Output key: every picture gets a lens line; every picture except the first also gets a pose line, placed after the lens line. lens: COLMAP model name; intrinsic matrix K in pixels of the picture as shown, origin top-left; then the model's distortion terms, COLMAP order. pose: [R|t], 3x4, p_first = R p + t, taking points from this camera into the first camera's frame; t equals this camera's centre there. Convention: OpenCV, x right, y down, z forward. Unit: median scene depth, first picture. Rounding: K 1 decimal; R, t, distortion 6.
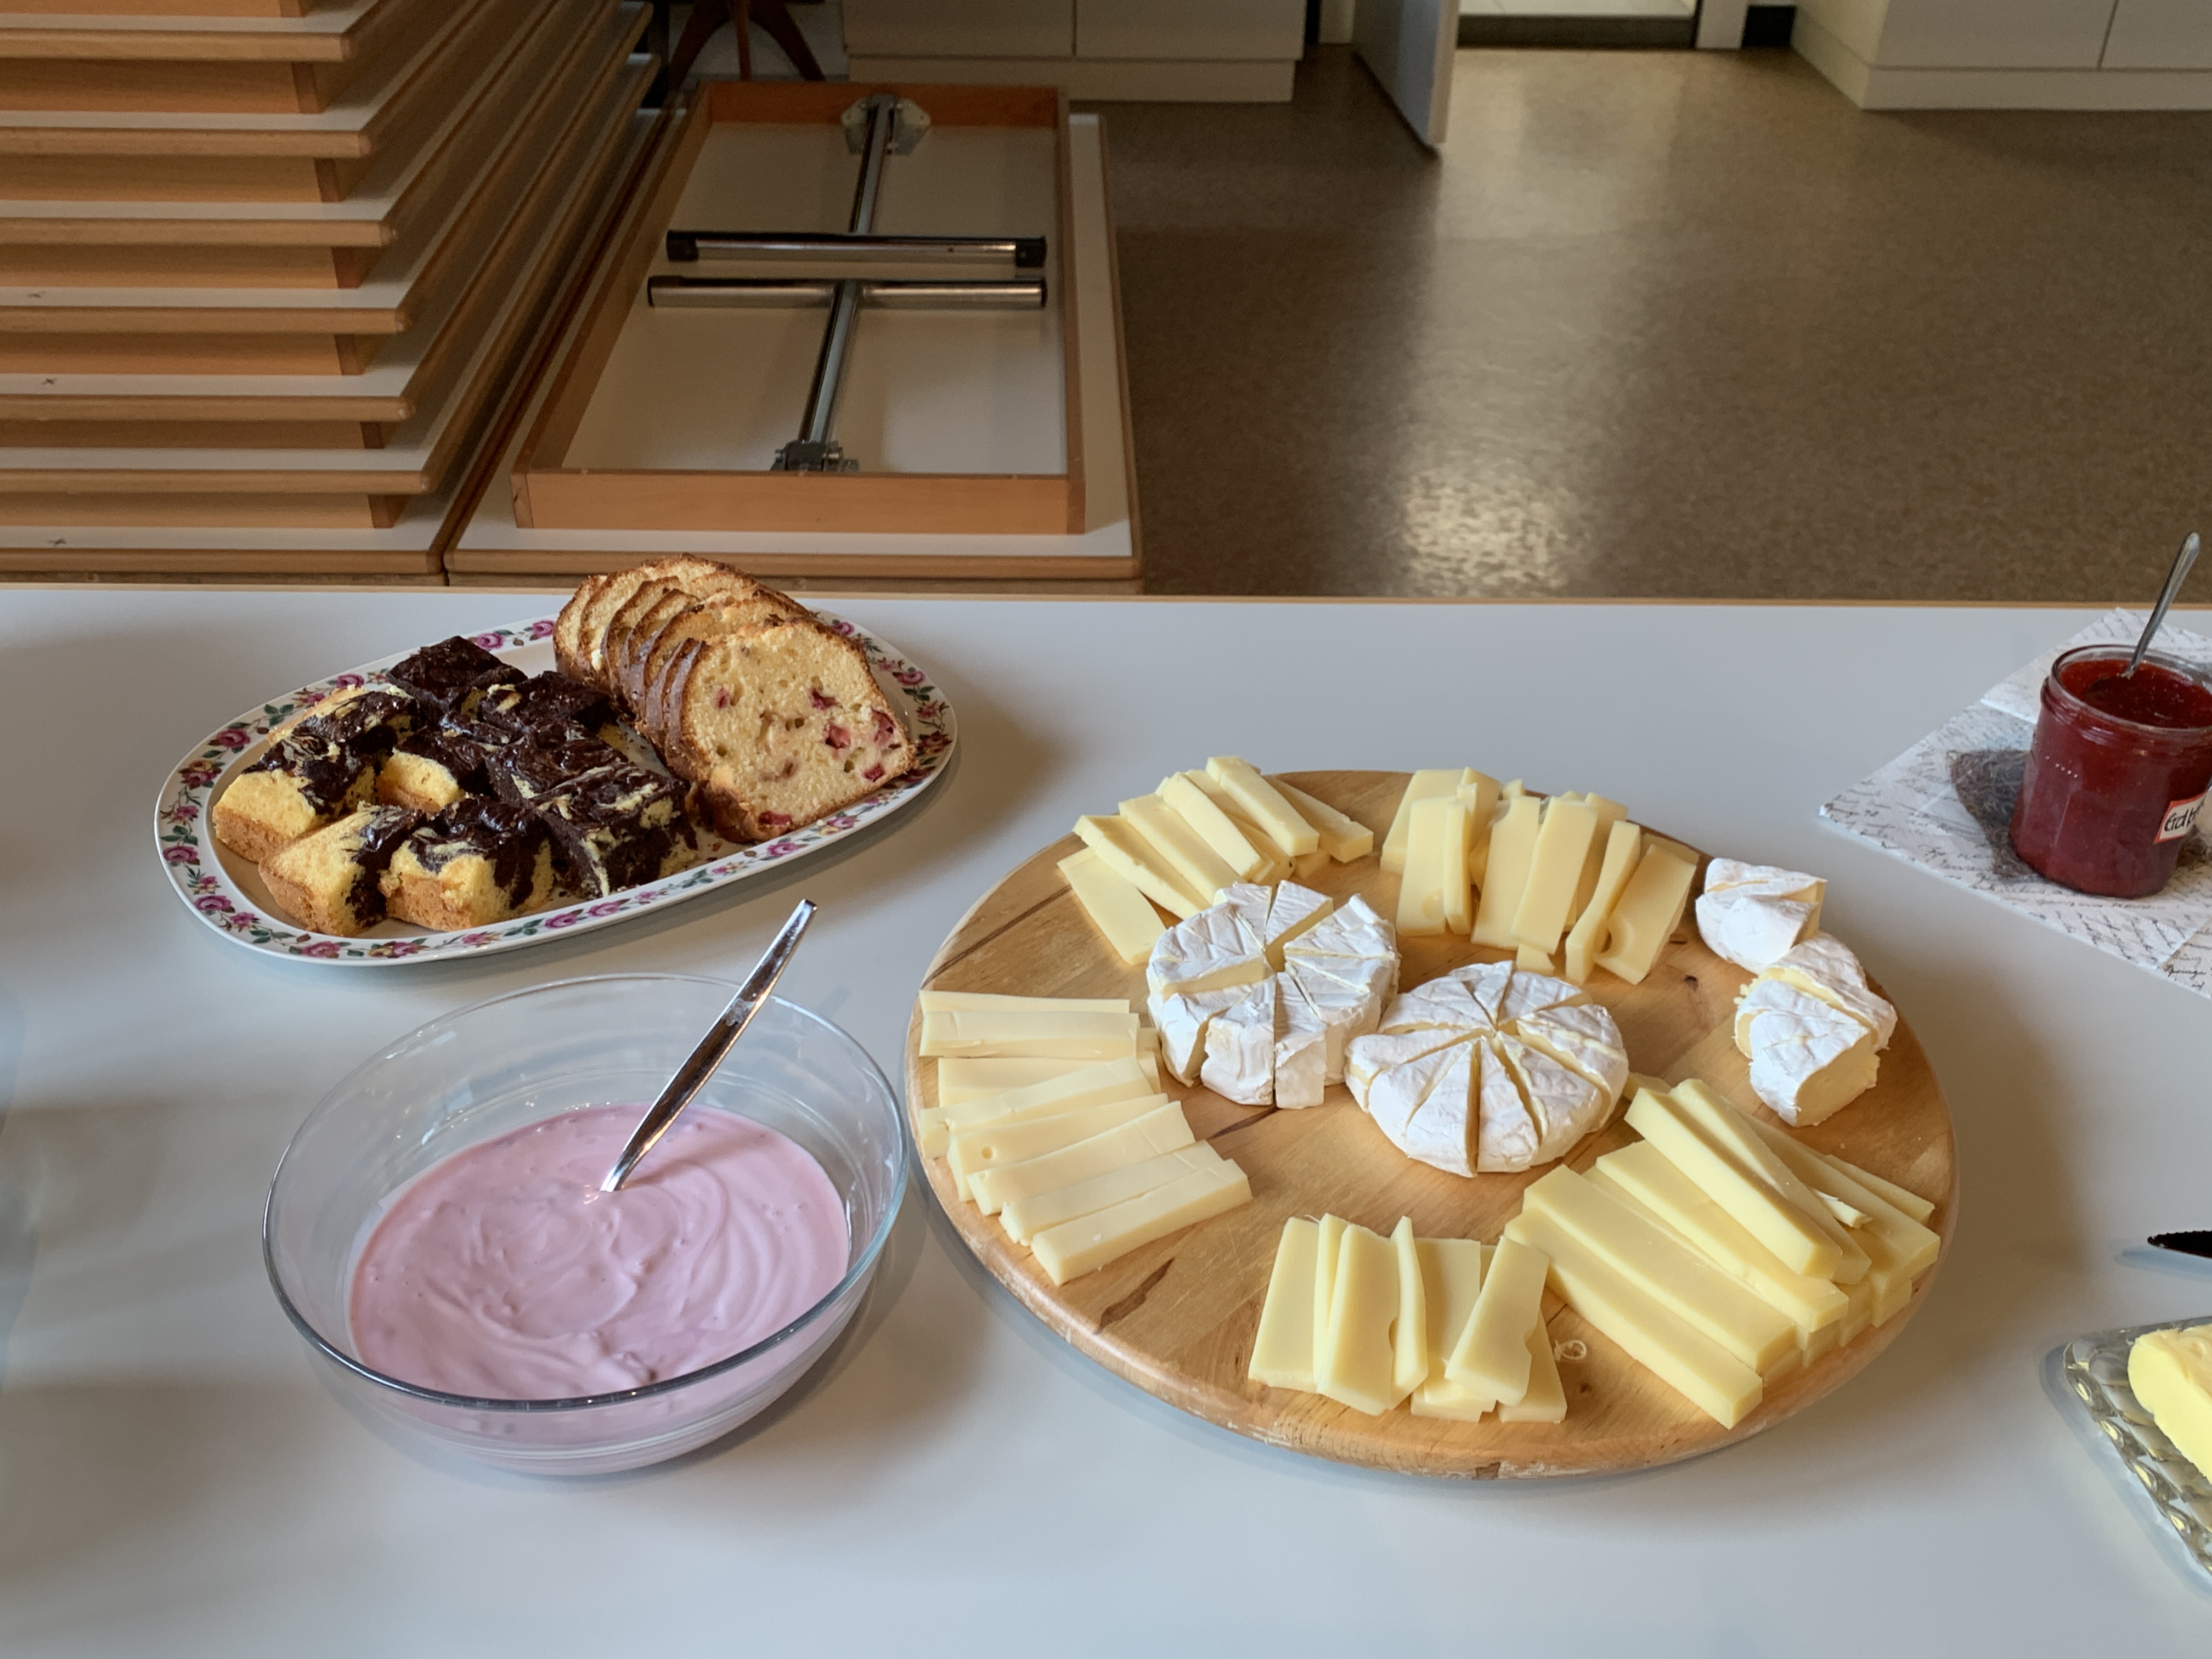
lens RADIAL K [[1995.7, 0, 1112.1], [0, 1995.7, 790.5], [0, 0, 1]] dist [0.032700, -0.060543]
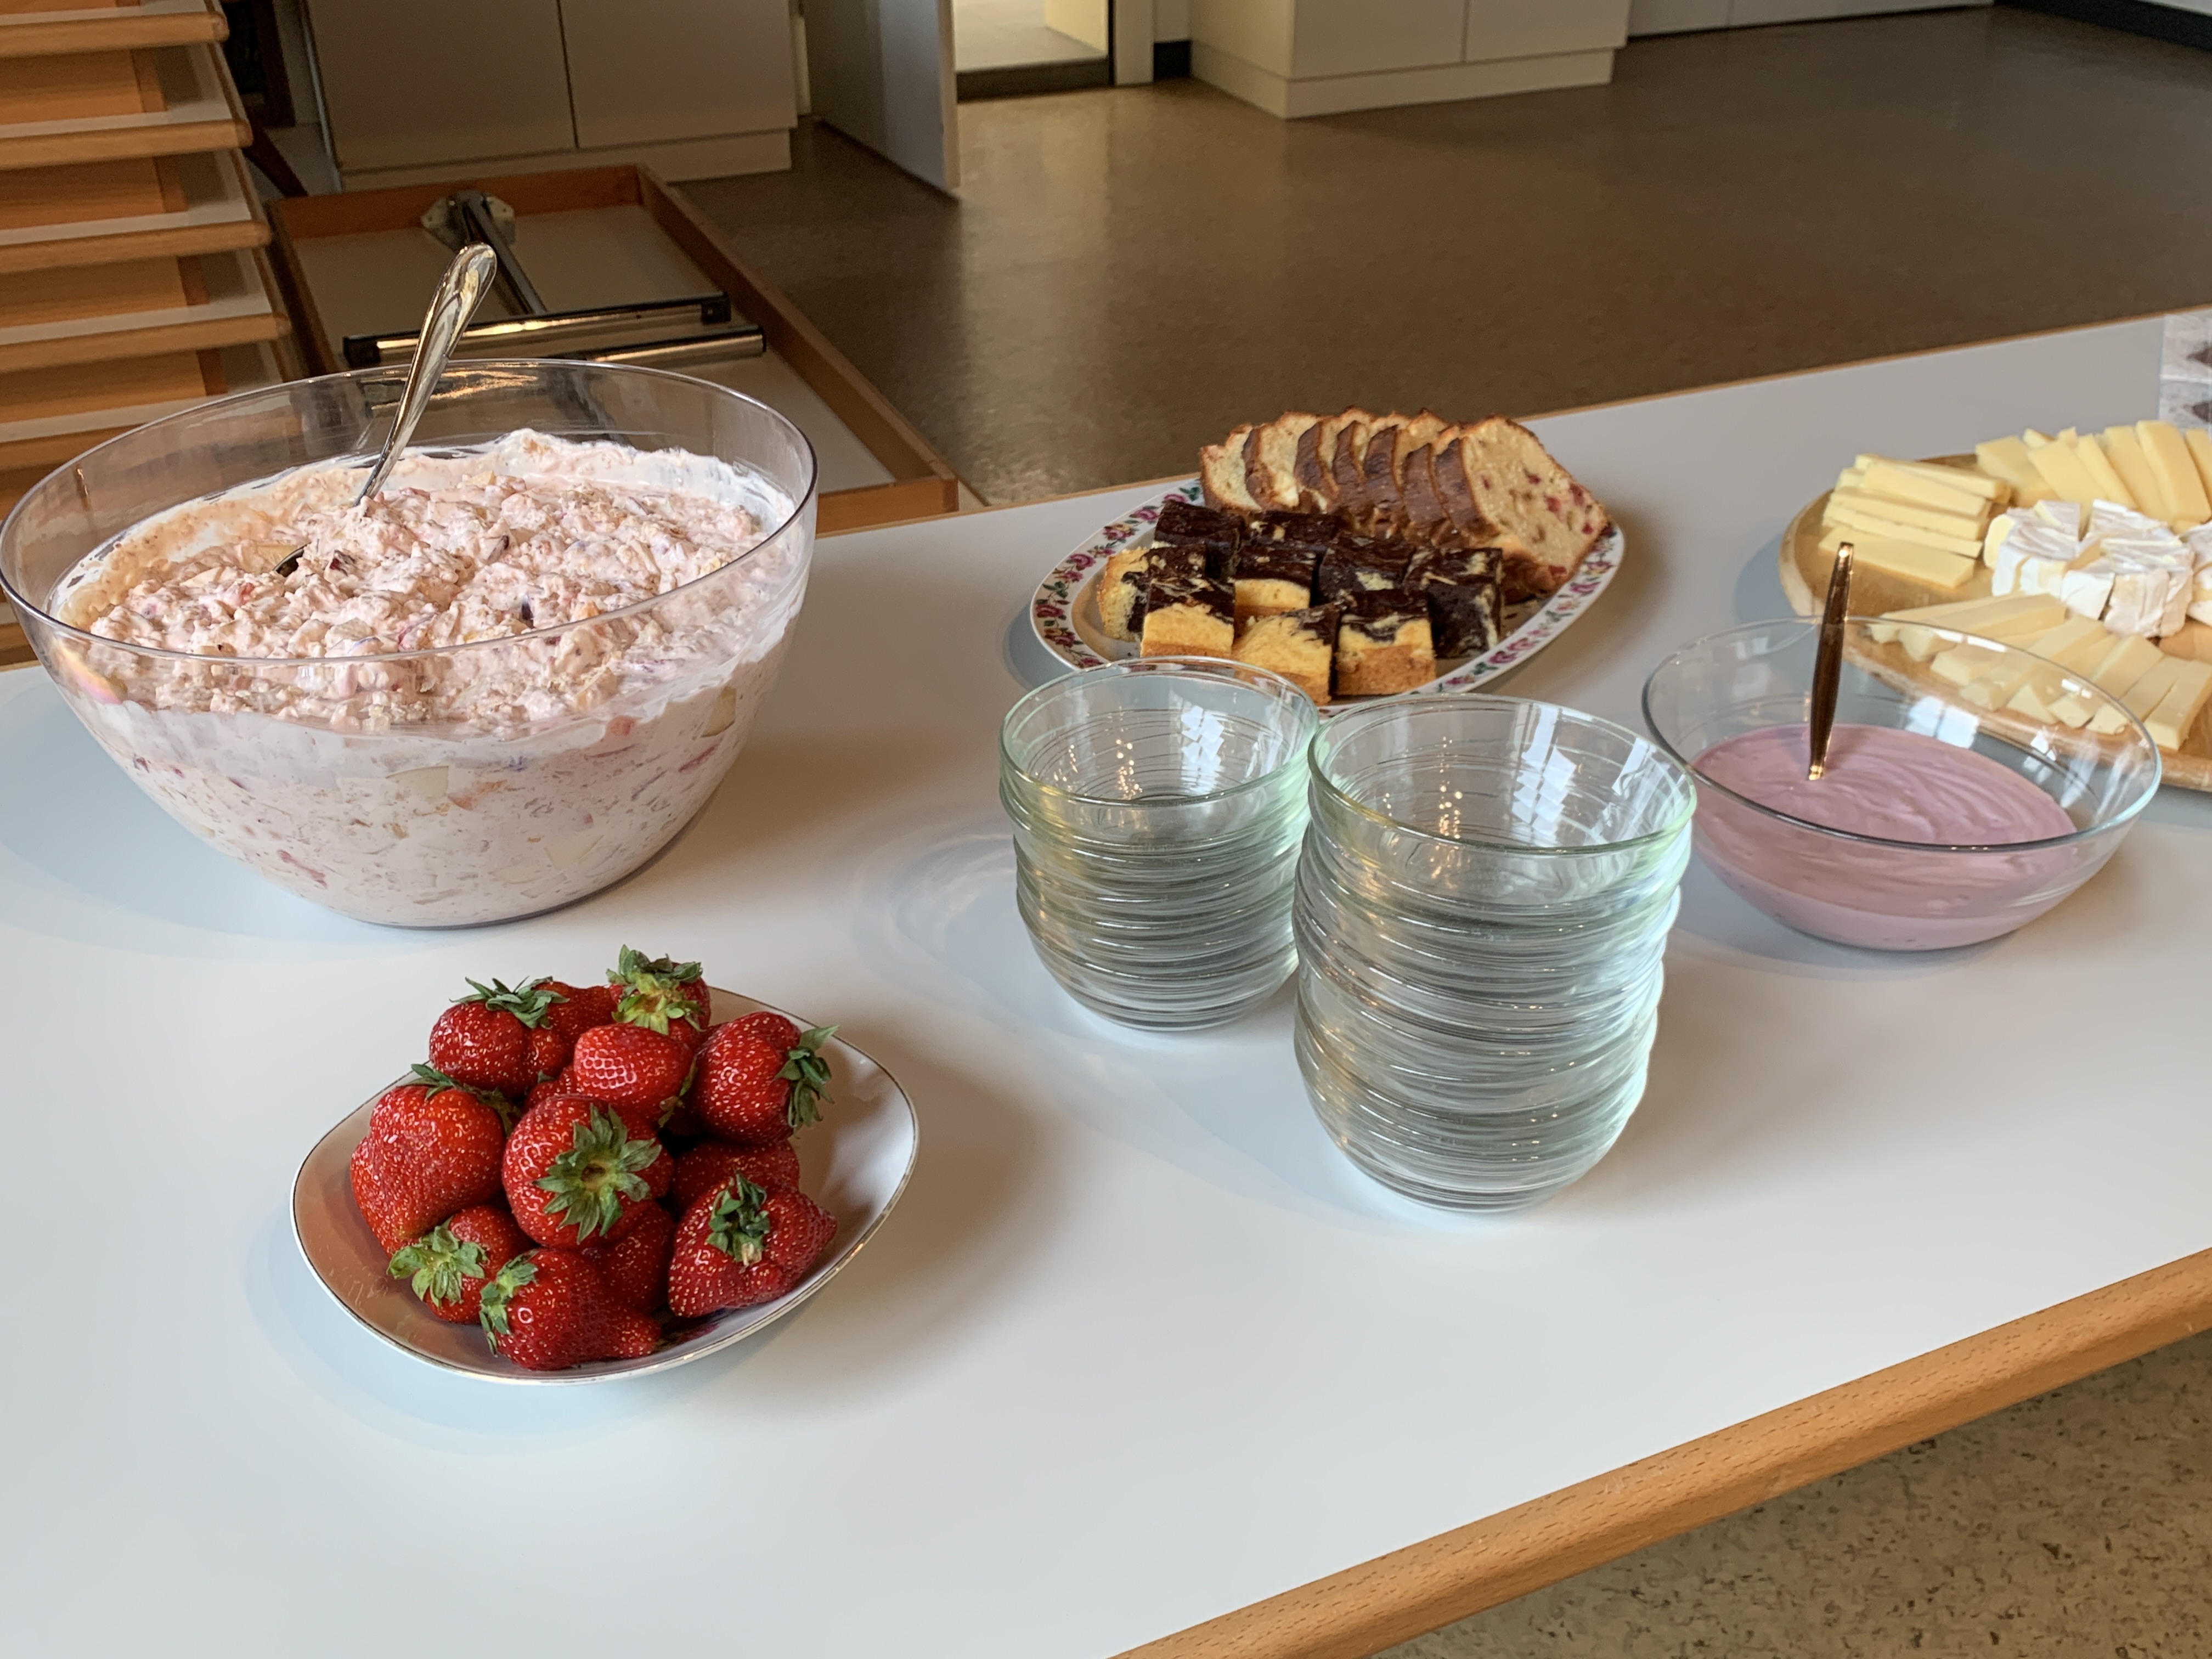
lens RADIAL K [[1995.7, 0, 1112.1], [0, 1995.7, 790.5], [0, 0, 1]] dist [0.032700, -0.060543]
pose [[0.927260, -0.211406, 0.309025, -0.184757], [0.225772, 0.974118, -0.011051, 0.021700], [-0.298690, 0.080016, 0.950990, -0.007377]]
